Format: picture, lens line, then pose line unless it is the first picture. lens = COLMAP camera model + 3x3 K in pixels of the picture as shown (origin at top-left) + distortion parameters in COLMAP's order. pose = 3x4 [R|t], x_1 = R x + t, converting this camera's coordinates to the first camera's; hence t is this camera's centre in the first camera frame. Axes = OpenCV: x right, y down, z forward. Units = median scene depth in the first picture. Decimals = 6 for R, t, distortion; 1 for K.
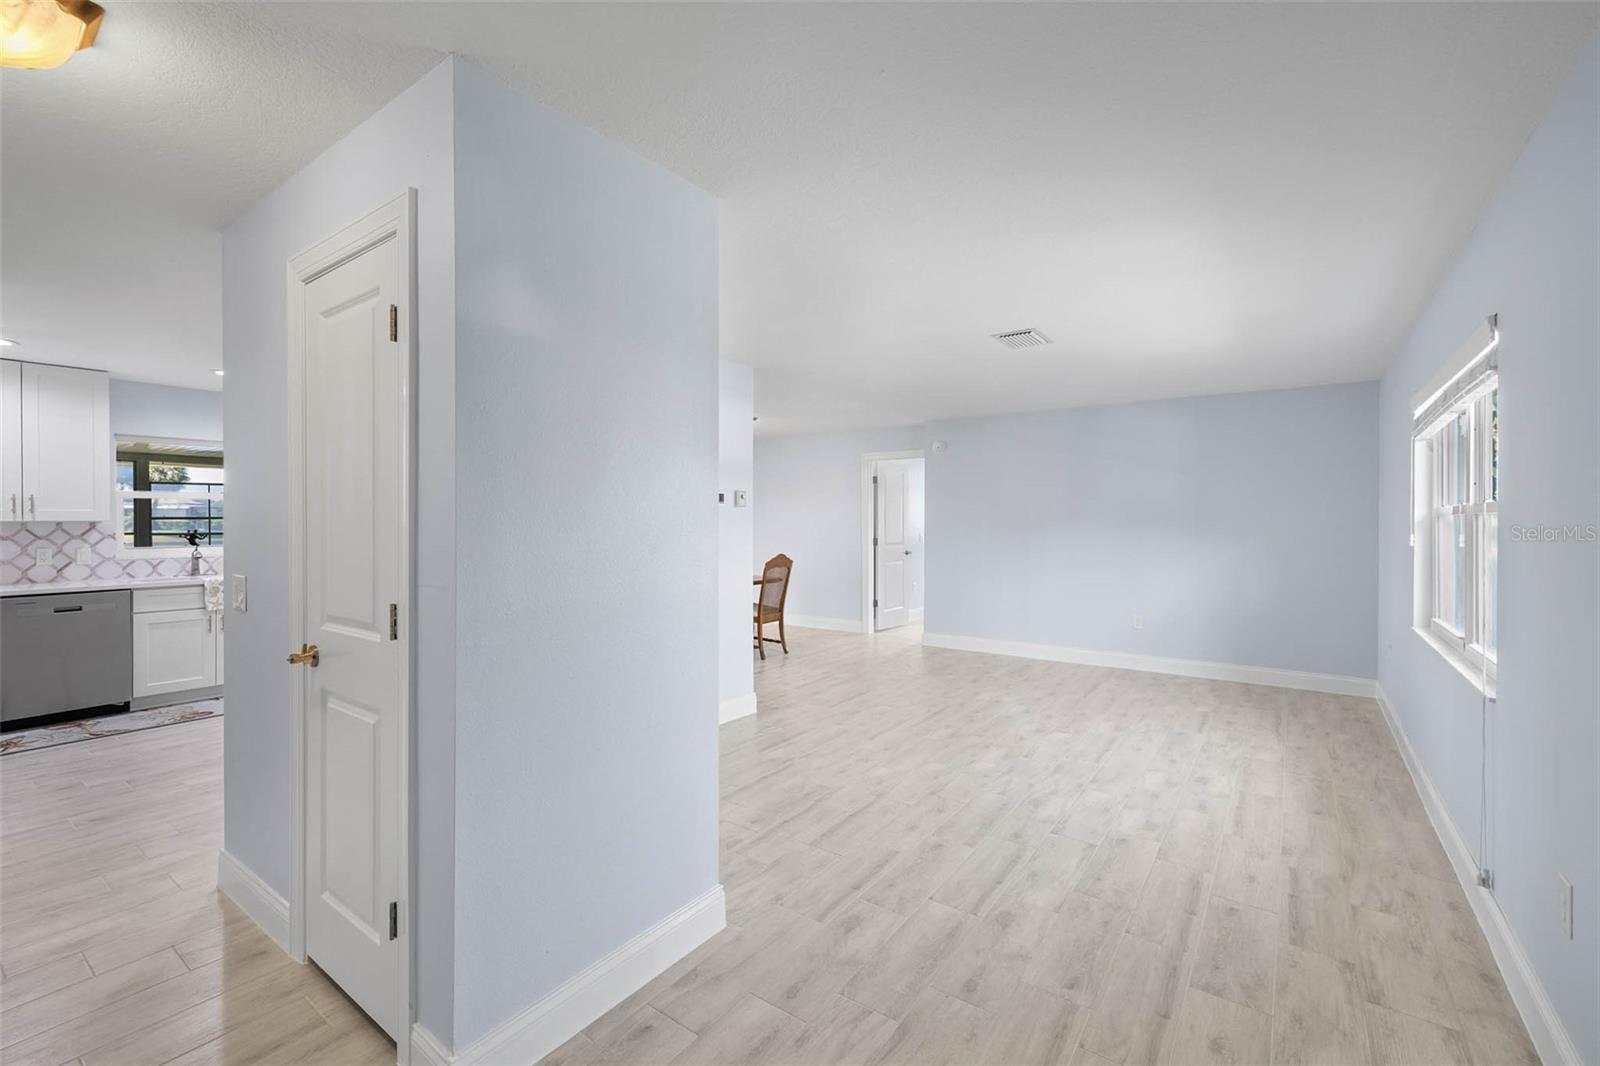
lens RADIAL K [[685.2, 0, 799.9], [0, 685.2, 523.0], [0, 0, 1]] dist [-0.008332, 0.001572]
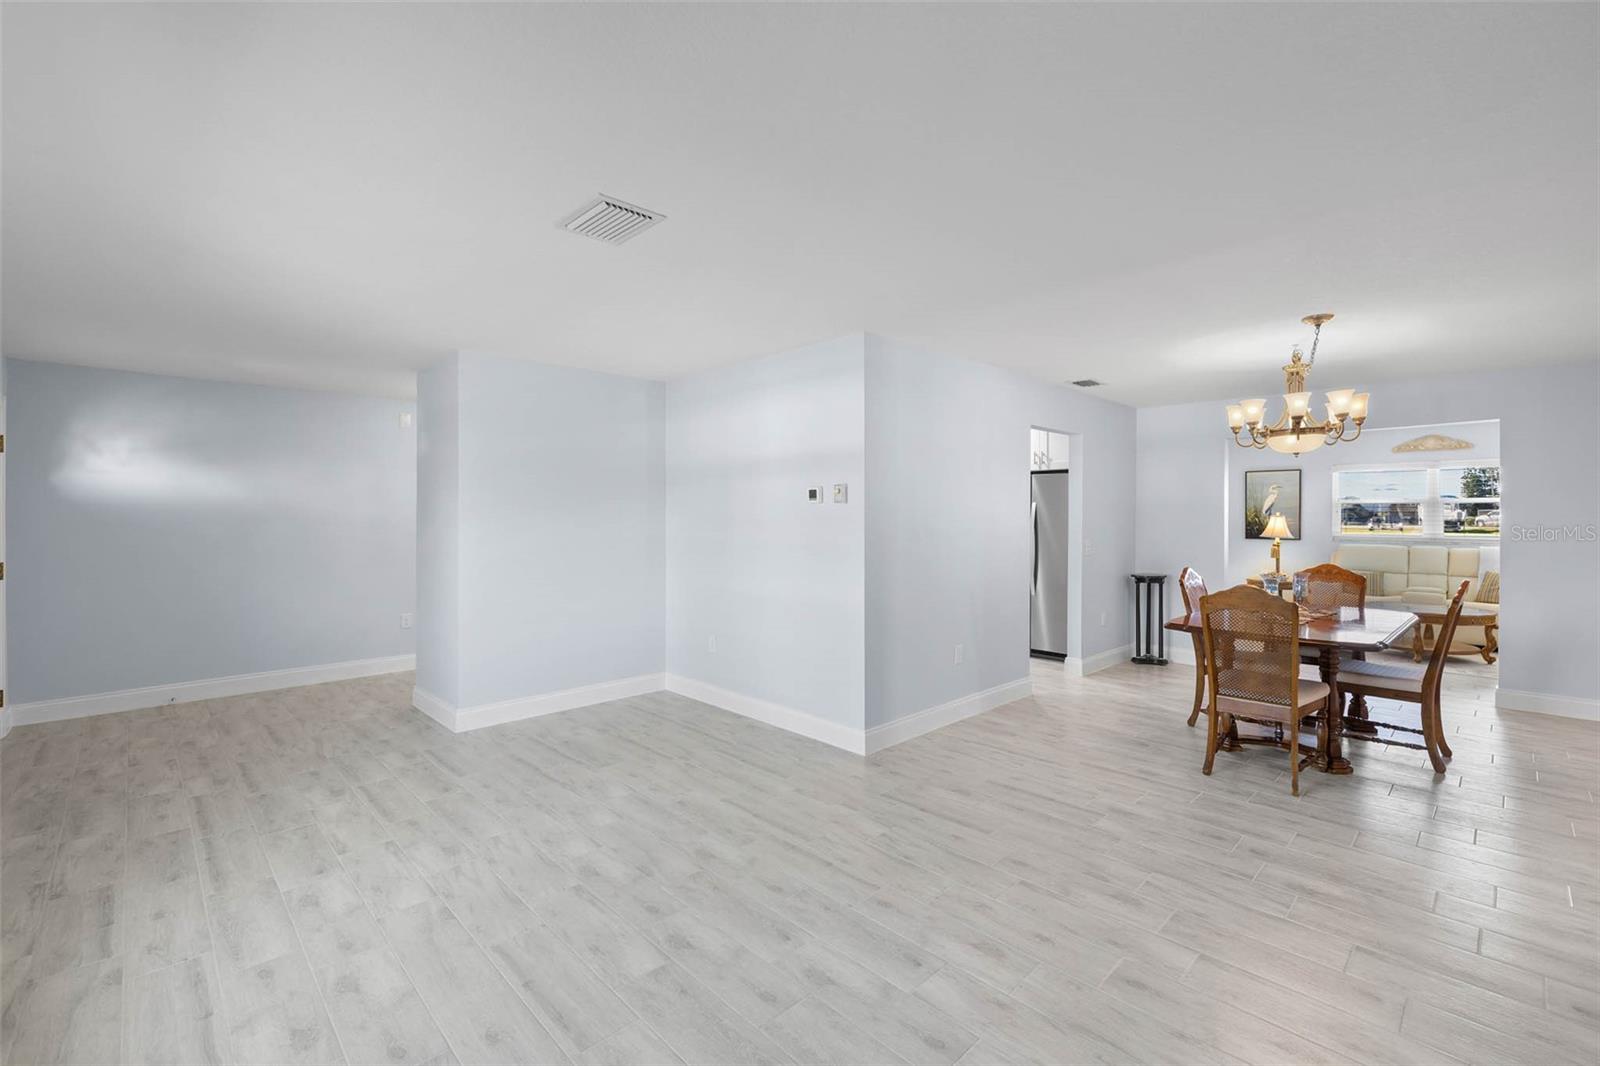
lens RADIAL K [[685.2, 0, 790.8], [0, 685.2, 525.2], [0, 0, 1]] dist [-0.008332, 0.001572]
pose [[-0.175667, 0.013912, -0.984351, 1.146796], [-0.005290, 0.999872, 0.015075, -0.012866], [0.984435, 0.007855, -0.175571, 1.625371]]
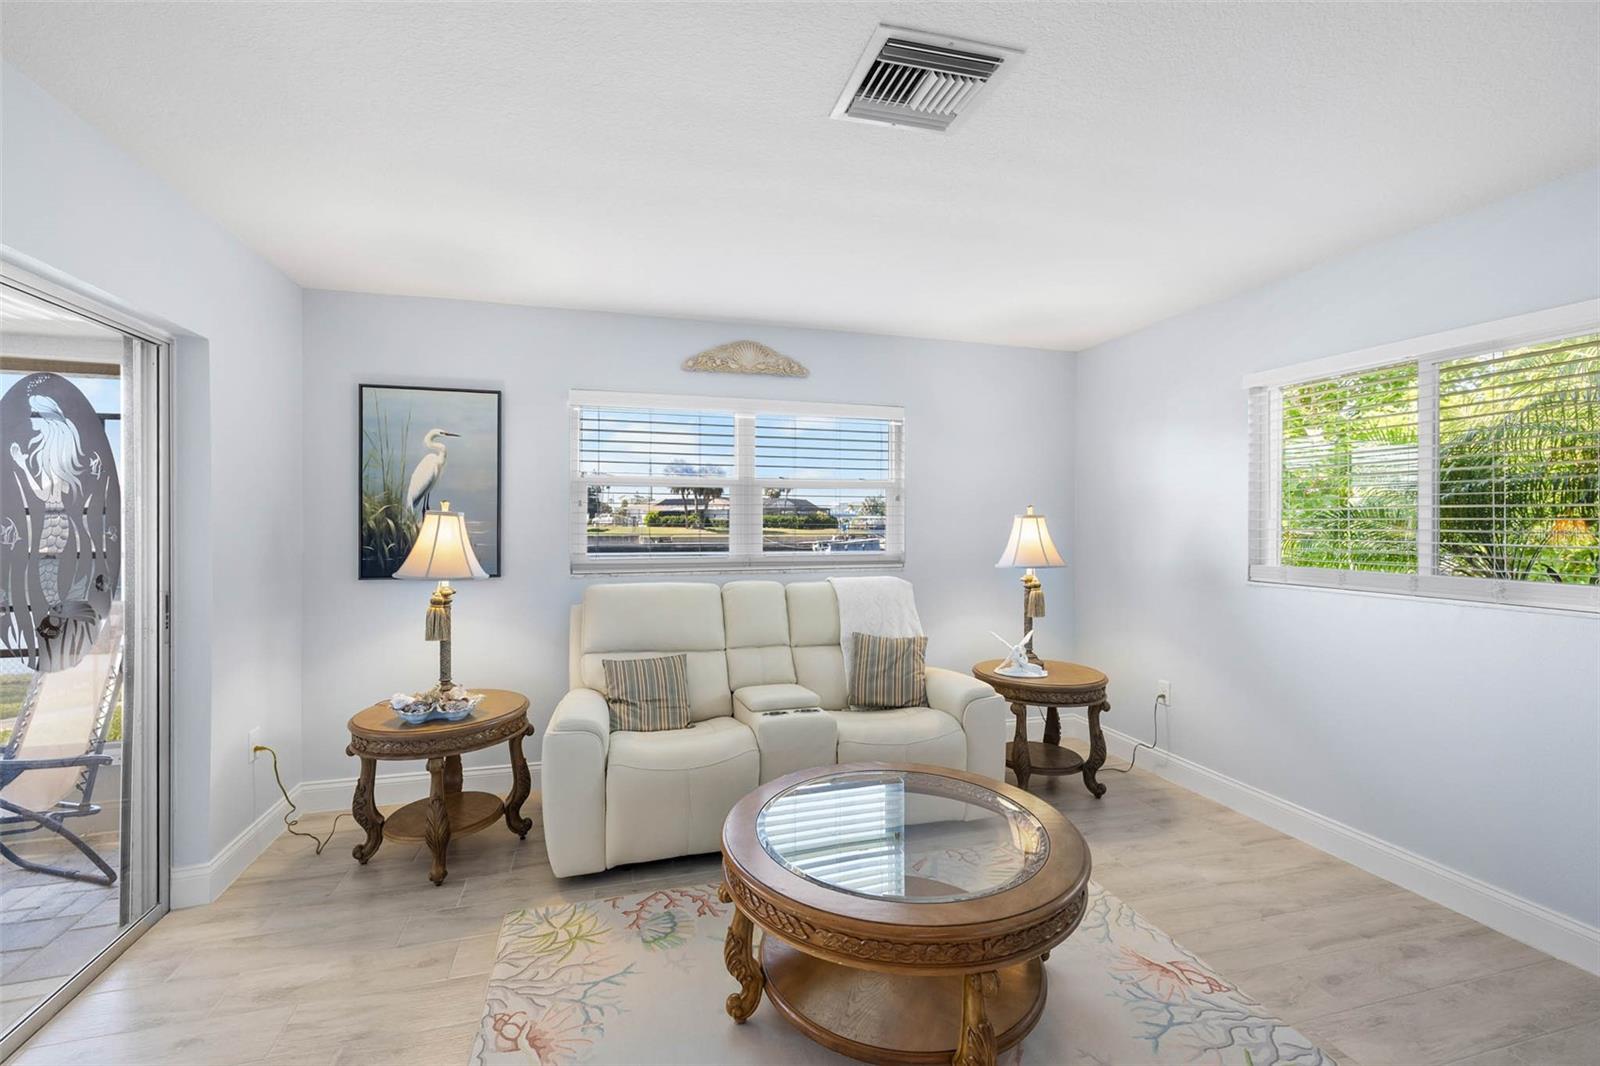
lens RADIAL K [[685.2, 0, 803.9], [0, 685.2, 527.3], [0, 0, 1]] dist [-0.008332, 0.001572]
pose [[0.791641, 0.008431, -0.610929, -1.027317], [-0.007593, 0.999963, 0.003961, -0.005332], [0.610940, 0.001503, 0.791676, 2.673608]]
